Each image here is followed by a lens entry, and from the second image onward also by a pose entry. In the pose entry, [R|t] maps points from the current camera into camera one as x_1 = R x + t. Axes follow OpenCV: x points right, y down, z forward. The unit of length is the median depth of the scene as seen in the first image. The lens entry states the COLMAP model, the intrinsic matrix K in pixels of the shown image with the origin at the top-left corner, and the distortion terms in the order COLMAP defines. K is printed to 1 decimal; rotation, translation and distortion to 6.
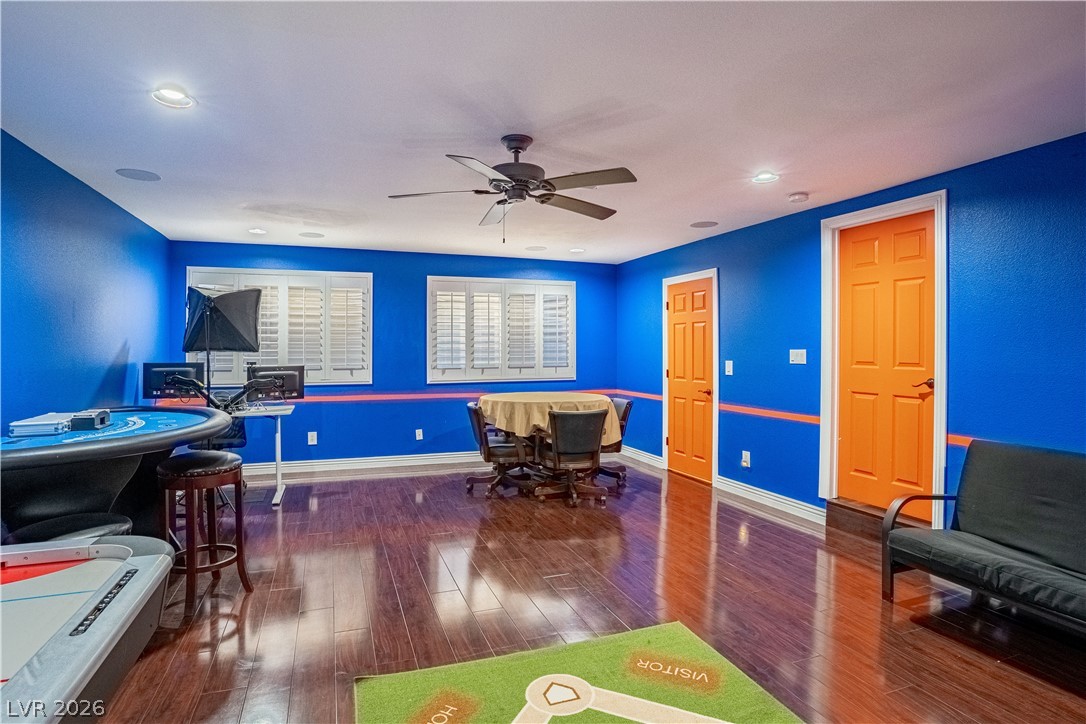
lens RADIAL K [[550.0, 0, 544.0], [0, 550.0, 345.8], [0, 0, 1]] dist [-0.045538, 0.000366]
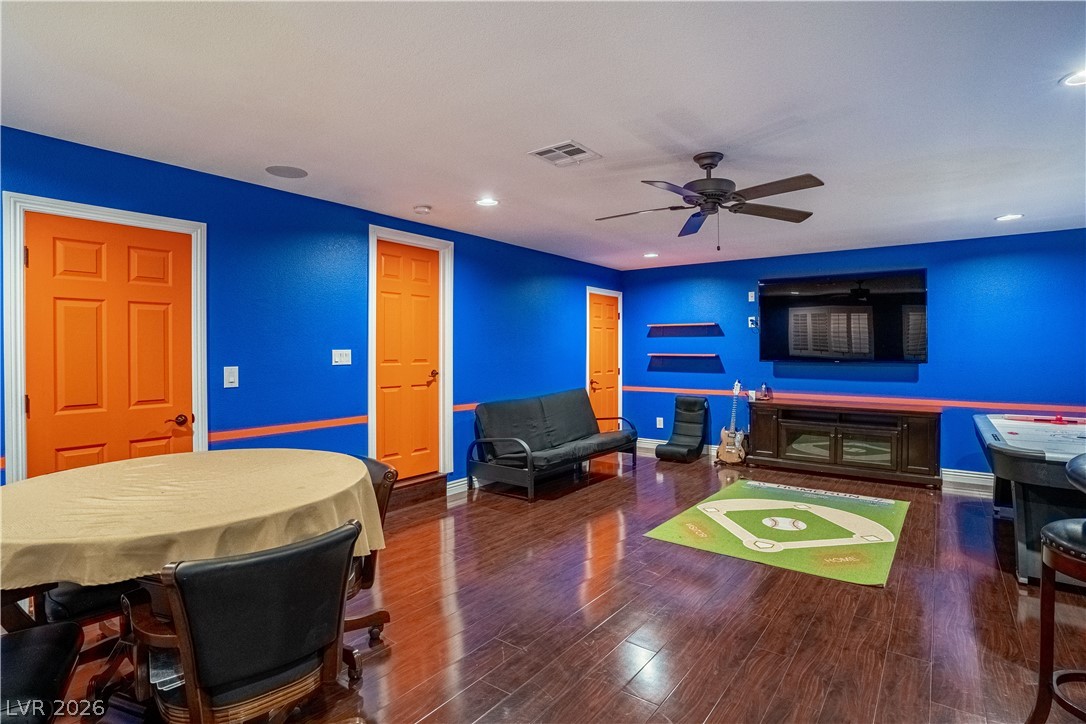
lens RADIAL K [[550.0, 0, 544.0], [0, 550.0, 345.8], [0, 0, 1]] dist [-0.045538, 0.000366]
pose [[-0.529780, 0.000562, 0.848135, -0.605841], [-0.007675, 0.999956, -0.005457, 0.002925], [-0.848100, -0.009400, -0.529752, 1.407689]]
